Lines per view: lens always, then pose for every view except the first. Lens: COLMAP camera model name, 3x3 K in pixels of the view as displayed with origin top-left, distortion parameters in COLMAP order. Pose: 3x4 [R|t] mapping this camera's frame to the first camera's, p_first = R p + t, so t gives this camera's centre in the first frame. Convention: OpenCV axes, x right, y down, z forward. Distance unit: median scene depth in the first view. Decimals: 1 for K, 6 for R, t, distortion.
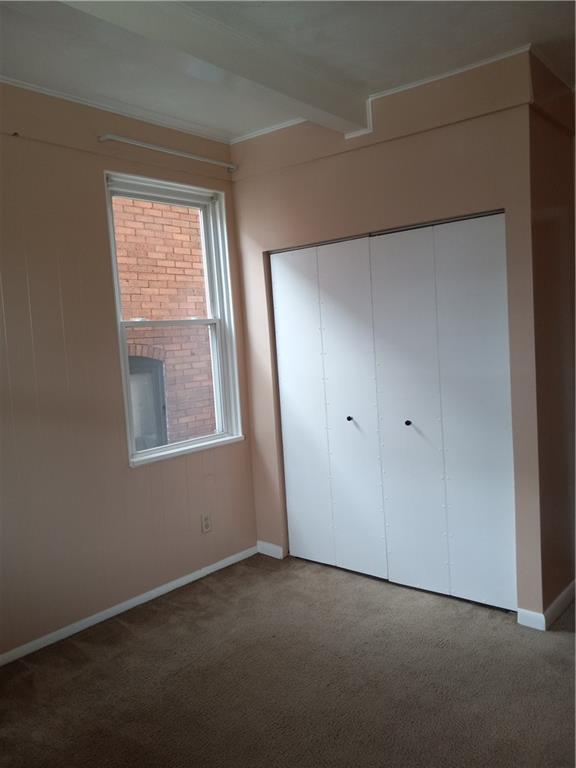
lens RADIAL K [[615.1, 0, 288.6], [0, 615.1, 382.6], [0, 0, 1]] dist [0.016695, 0.005805]
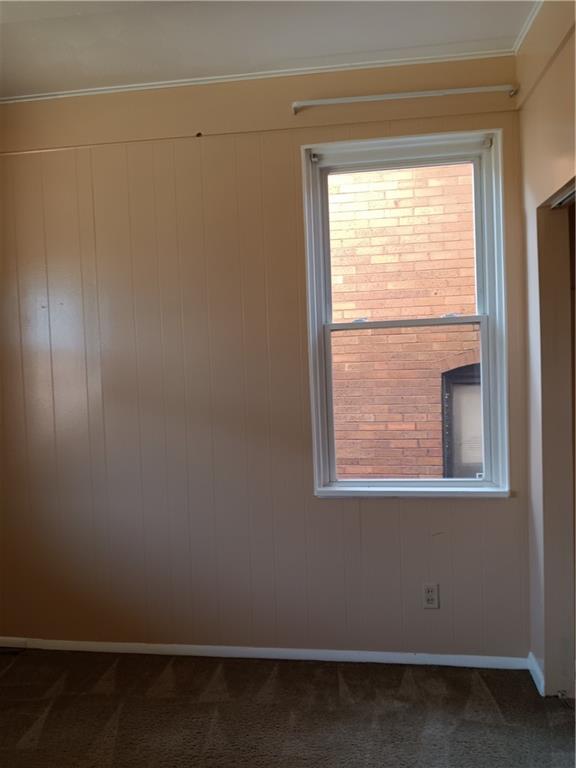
lens RADIAL K [[625.8, 0, 288.2], [0, 625.8, 385.6], [0, 0, 1]] dist [-0.010371, 0.001124]
pose [[0.536020, 0.085672, -0.839847, 0.370320], [-0.065194, 0.996067, 0.059999, -0.054562], [0.841684, 0.022593, 0.539497, 0.439885]]
